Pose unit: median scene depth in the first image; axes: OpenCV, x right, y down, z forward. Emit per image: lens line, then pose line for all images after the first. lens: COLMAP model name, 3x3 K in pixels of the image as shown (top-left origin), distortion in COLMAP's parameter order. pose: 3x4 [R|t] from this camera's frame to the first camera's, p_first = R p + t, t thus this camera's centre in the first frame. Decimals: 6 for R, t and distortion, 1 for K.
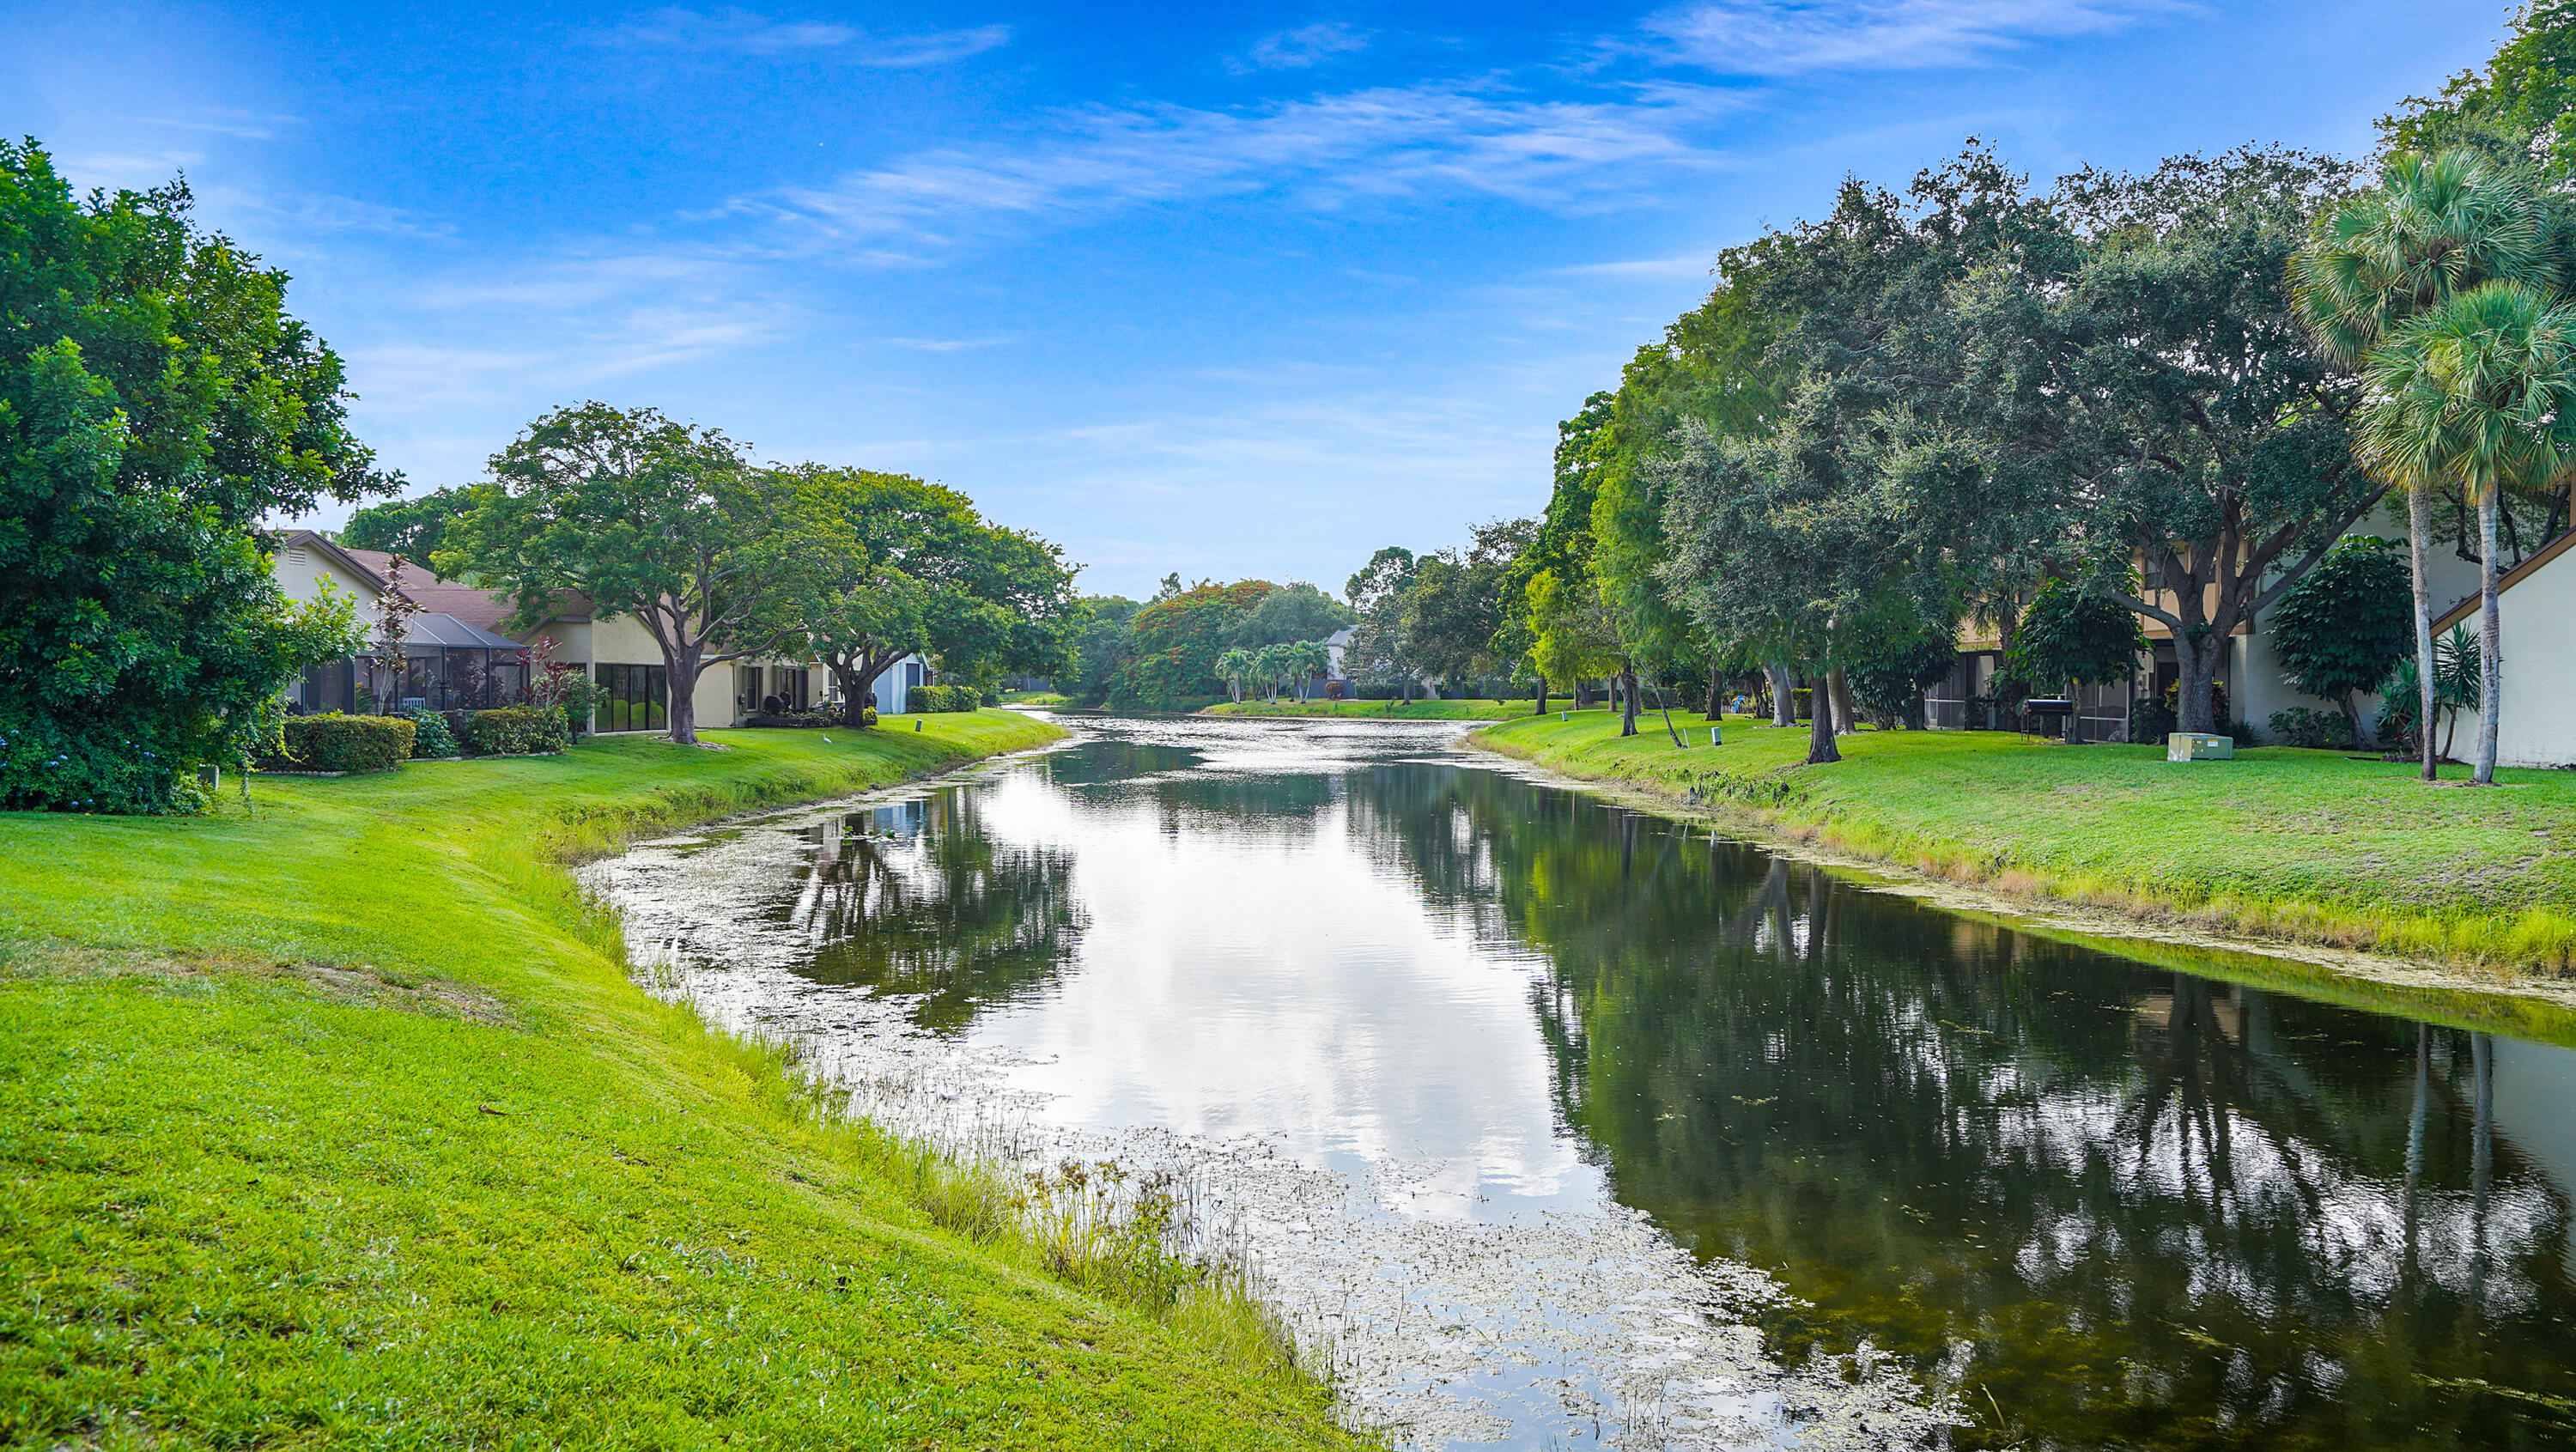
lens RADIAL K [[1893.0, 0, 1280.9], [0, 1893.0, 729.2], [0, 0, 1]] dist [-0.007475, 0.051979]
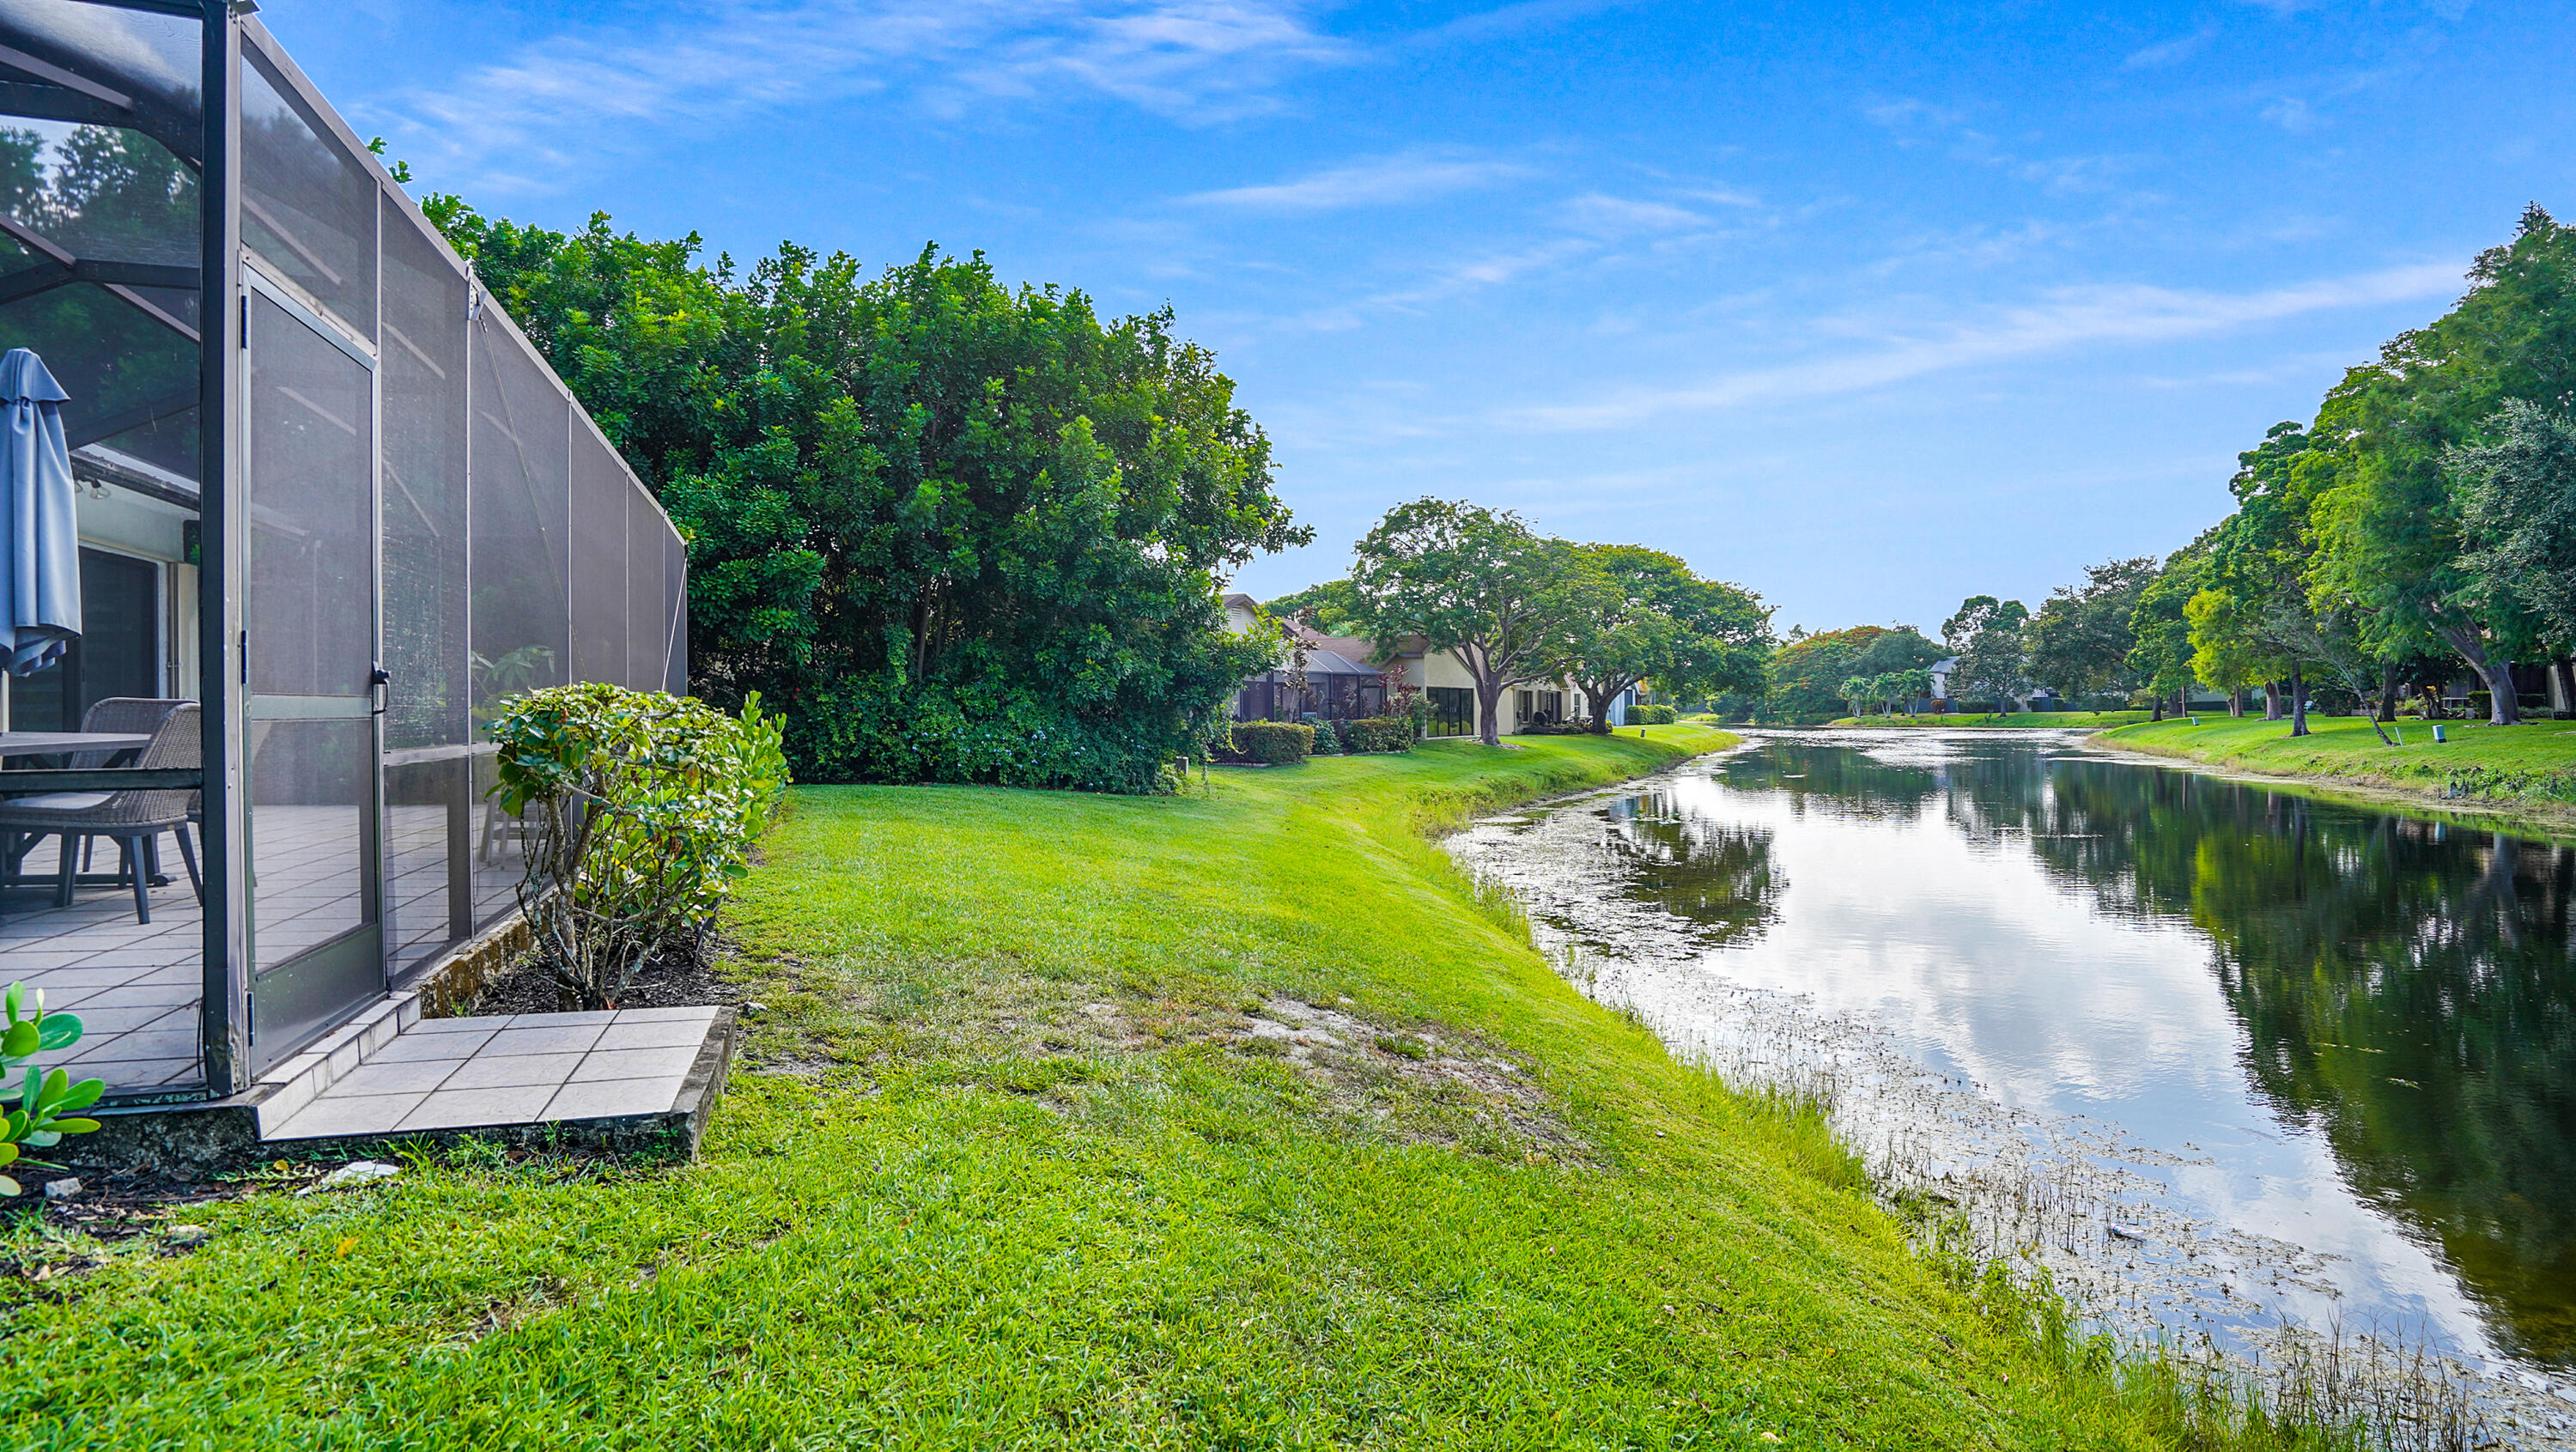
lens RADIAL K [[1195.4, 0, 1267.2], [0, 1195.4, 728.2], [0, 0, 1]] dist [-0.055354, 0.022990]
pose [[0.901196, -0.010838, -0.433277, -0.090836], [0.005619, 0.999895, -0.013323, 0.006250], [0.433376, 0.009572, 0.901162, 0.166754]]
